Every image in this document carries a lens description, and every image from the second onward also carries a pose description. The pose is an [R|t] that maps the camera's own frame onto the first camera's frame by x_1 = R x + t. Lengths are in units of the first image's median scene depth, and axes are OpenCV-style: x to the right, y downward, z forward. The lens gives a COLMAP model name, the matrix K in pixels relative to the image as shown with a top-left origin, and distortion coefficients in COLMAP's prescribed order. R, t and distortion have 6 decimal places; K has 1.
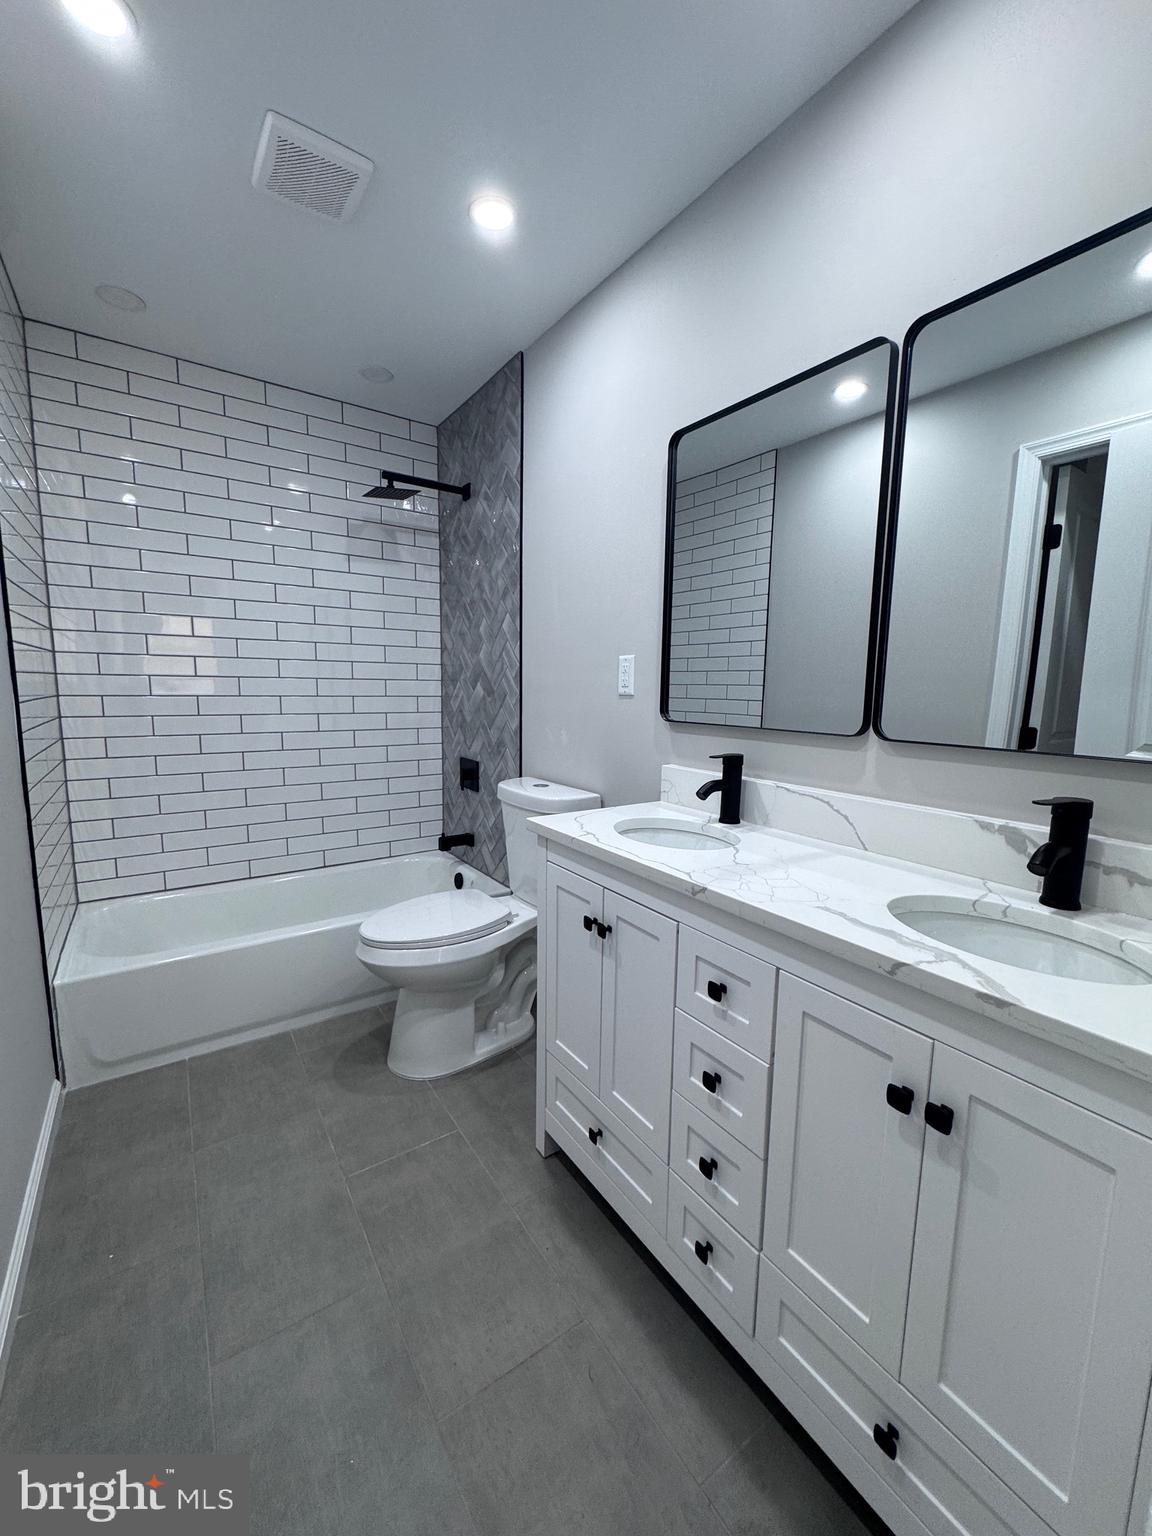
lens RADIAL K [[611.5, 0, 576.0], [0, 611.5, 768.0], [0, 0, 1]] dist [-0.002911, 0.000830]
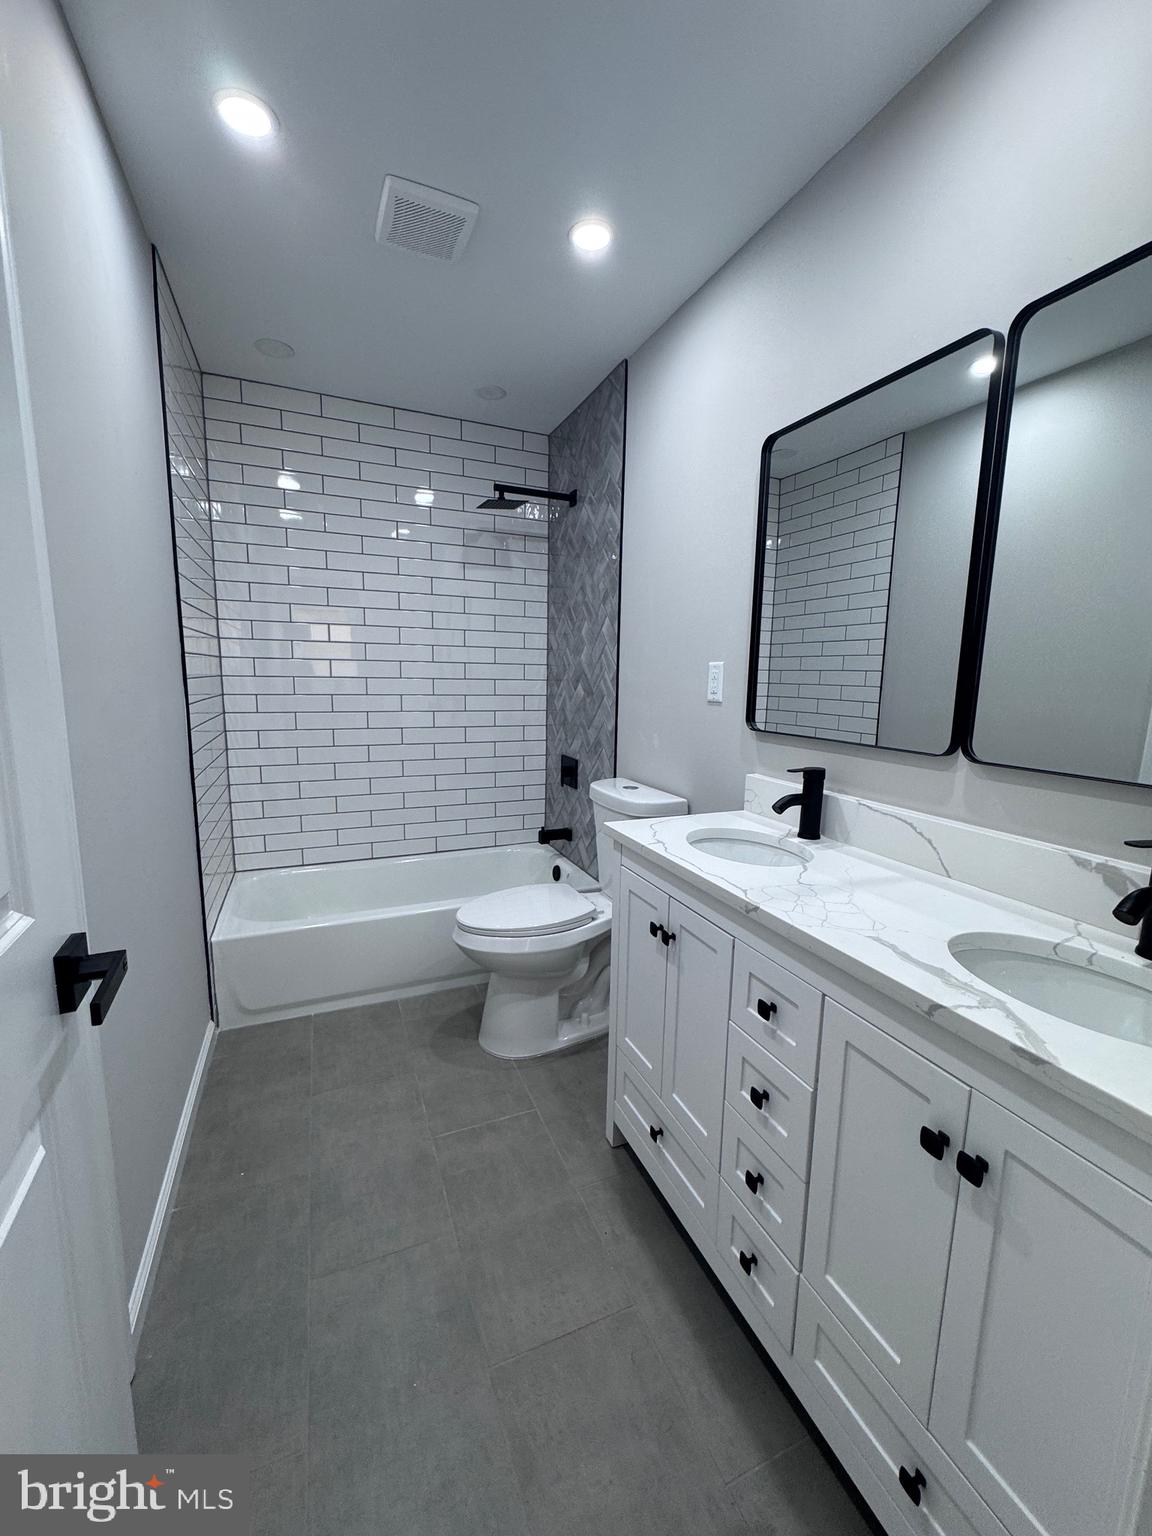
lens RADIAL K [[611.5, 0, 576.0], [0, 611.5, 768.0], [0, 0, 1]] dist [-0.002911, 0.000830]
pose [[0.980535, 0.032379, -0.193658, 0.052792], [-0.029349, 0.999398, 0.018496, -0.021386], [0.194140, -0.012453, 0.980895, -0.021771]]
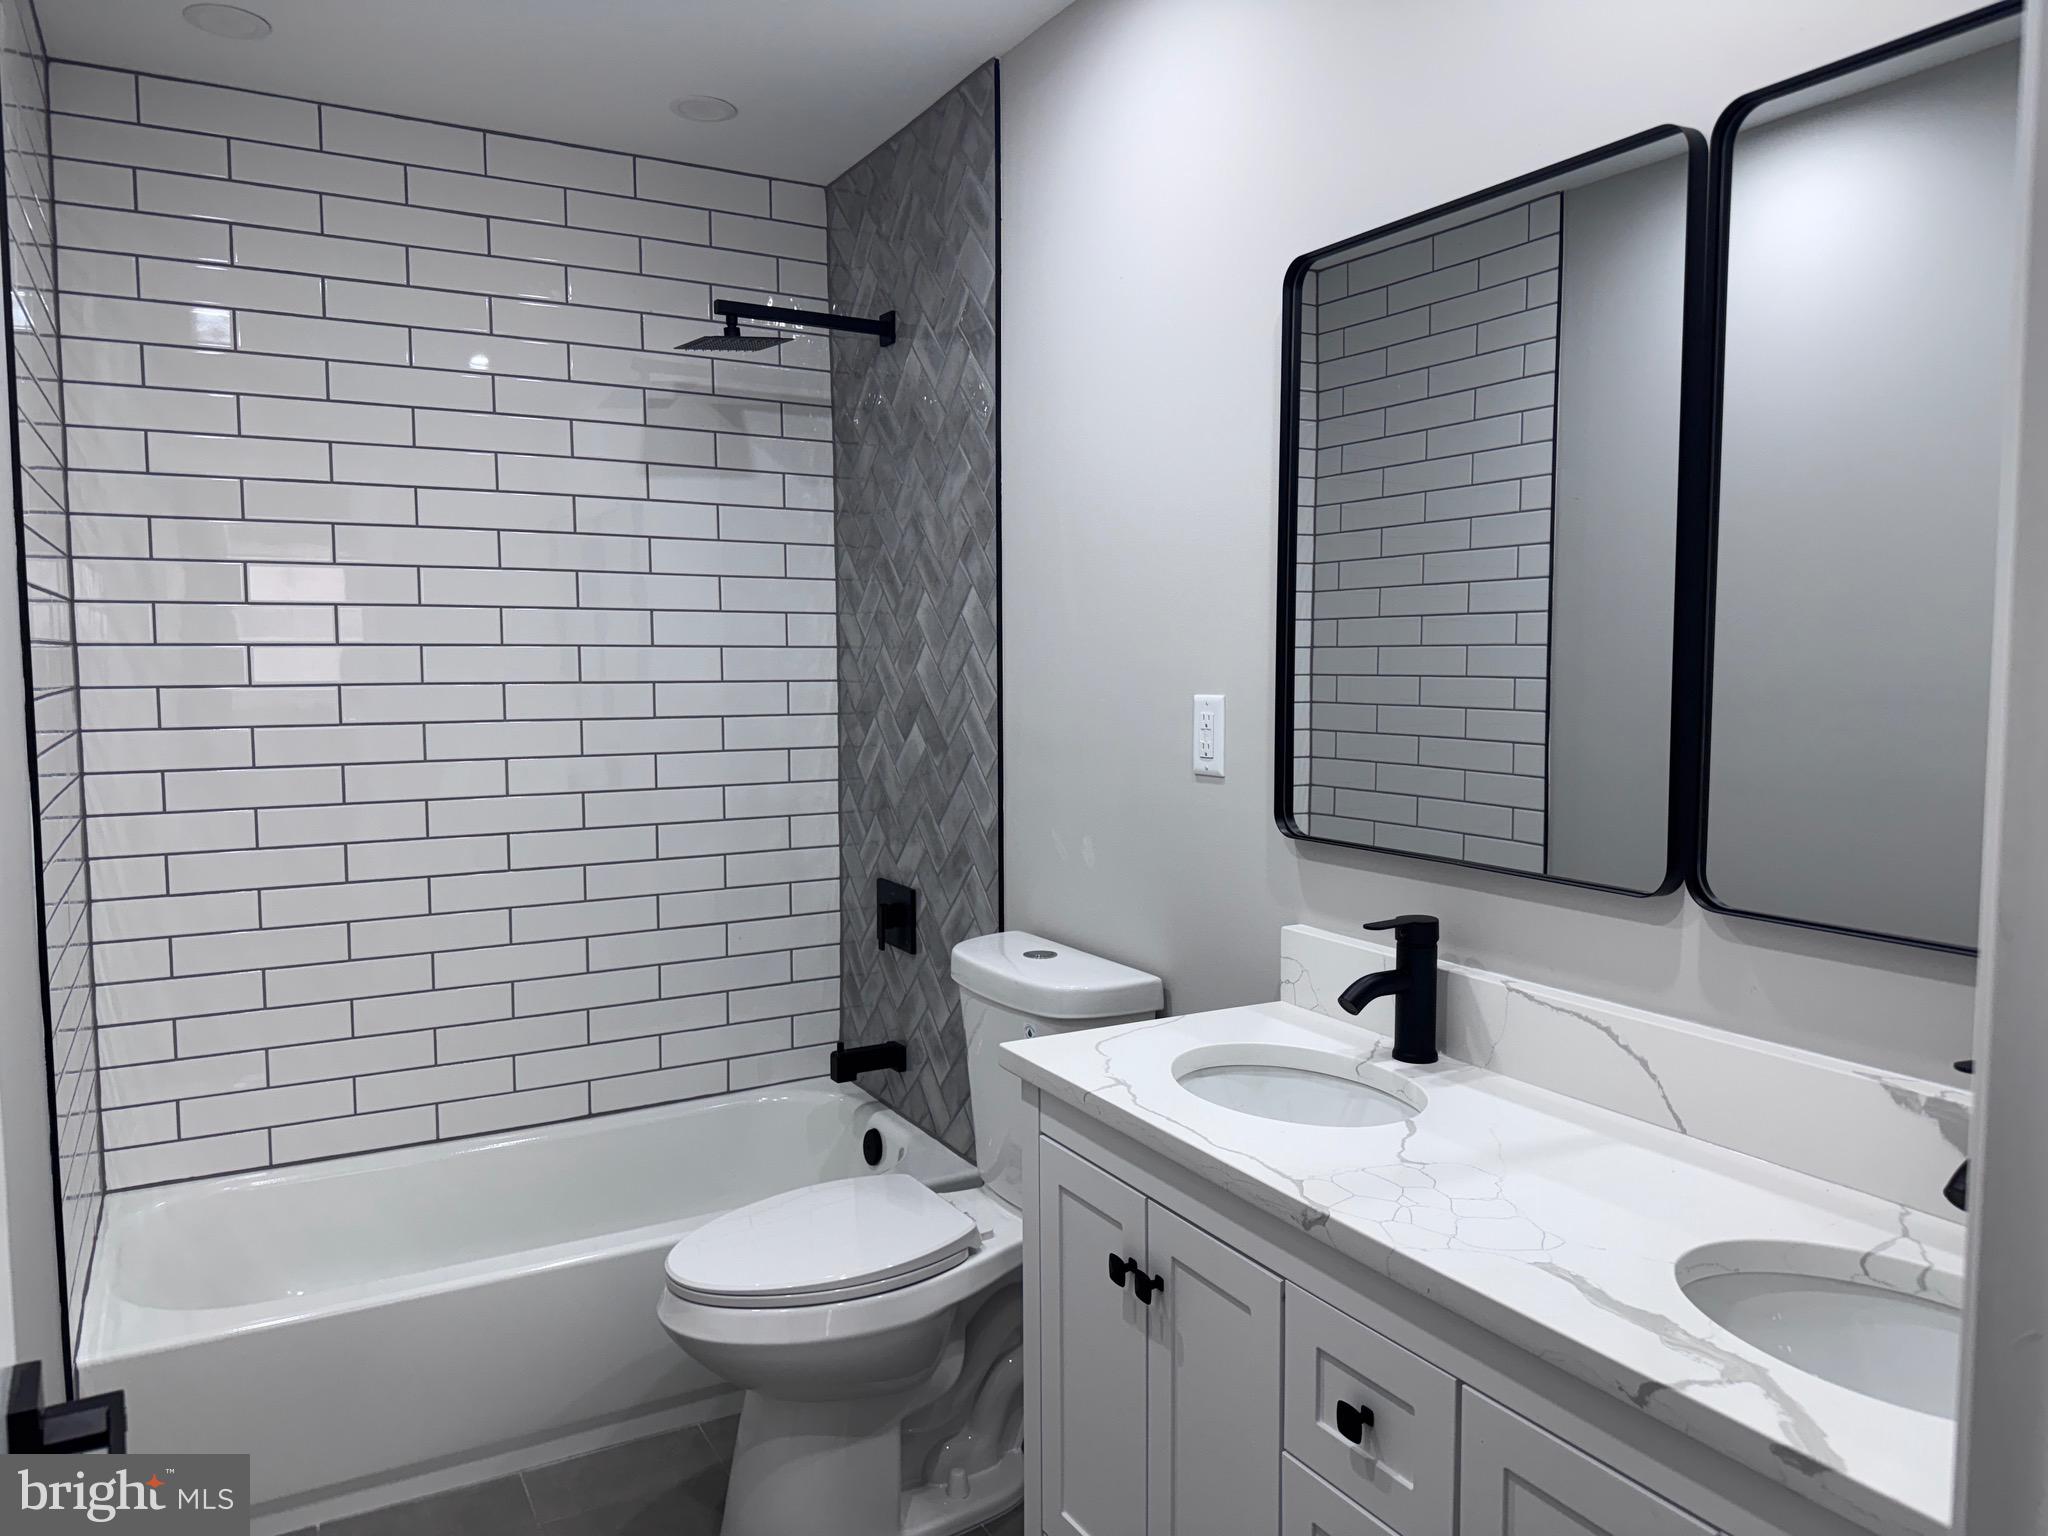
lens RADIAL K [[1436.3, 0, 1024.0], [0, 1436.3, 768.0], [0, 0, 1]] dist [0.100031, -0.147319]
pose [[0.995705, -0.011624, -0.091852, 0.036998], [0.006568, 0.998457, -0.055148, -0.058487], [0.092351, 0.054308, 0.994244, -0.135875]]
